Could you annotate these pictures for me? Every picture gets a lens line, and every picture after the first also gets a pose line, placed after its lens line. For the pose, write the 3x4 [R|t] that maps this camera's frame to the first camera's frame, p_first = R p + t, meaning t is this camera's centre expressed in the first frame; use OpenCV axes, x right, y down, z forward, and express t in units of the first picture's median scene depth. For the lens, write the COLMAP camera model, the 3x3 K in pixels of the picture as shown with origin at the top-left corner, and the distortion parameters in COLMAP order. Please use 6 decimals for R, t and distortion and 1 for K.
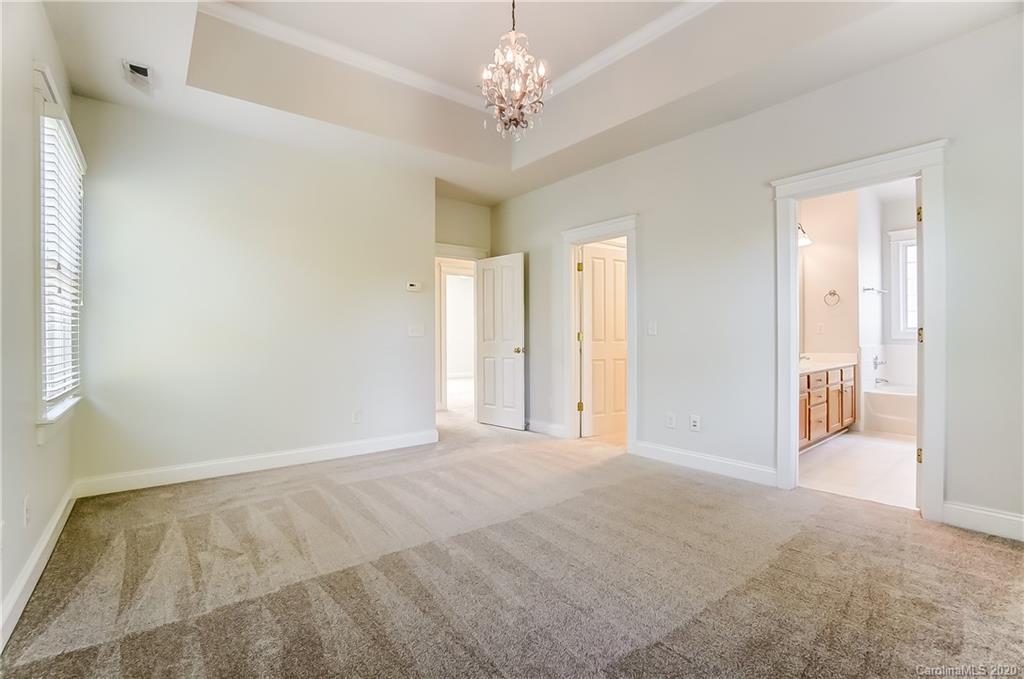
lens RADIAL K [[459.0, 0, 511.2], [0, 459.0, 347.7], [0, 0, 1]] dist [-0.043318, 0.009549]
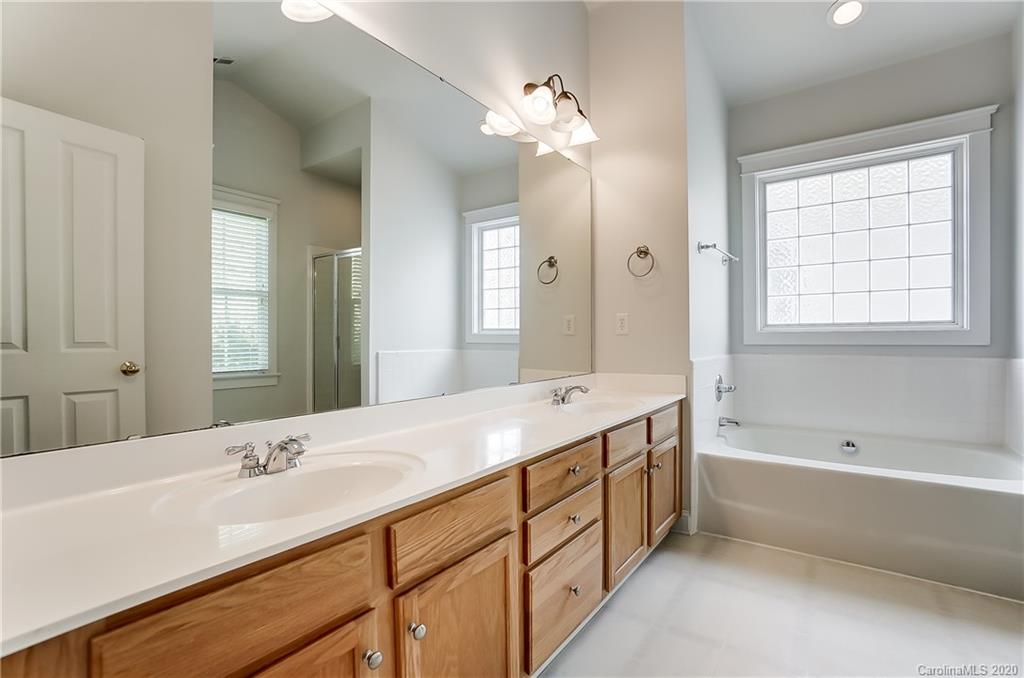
lens RADIAL K [[459.0, 0, 508.2], [0, 459.0, 348.7], [0, 0, 1]] dist [-0.043318, 0.009549]
pose [[0.968379, 0.001379, 0.249479, 0.465231], [-0.000725, 0.999996, -0.002712, -0.013763], [-0.249482, 0.002445, 0.968376, 0.574816]]
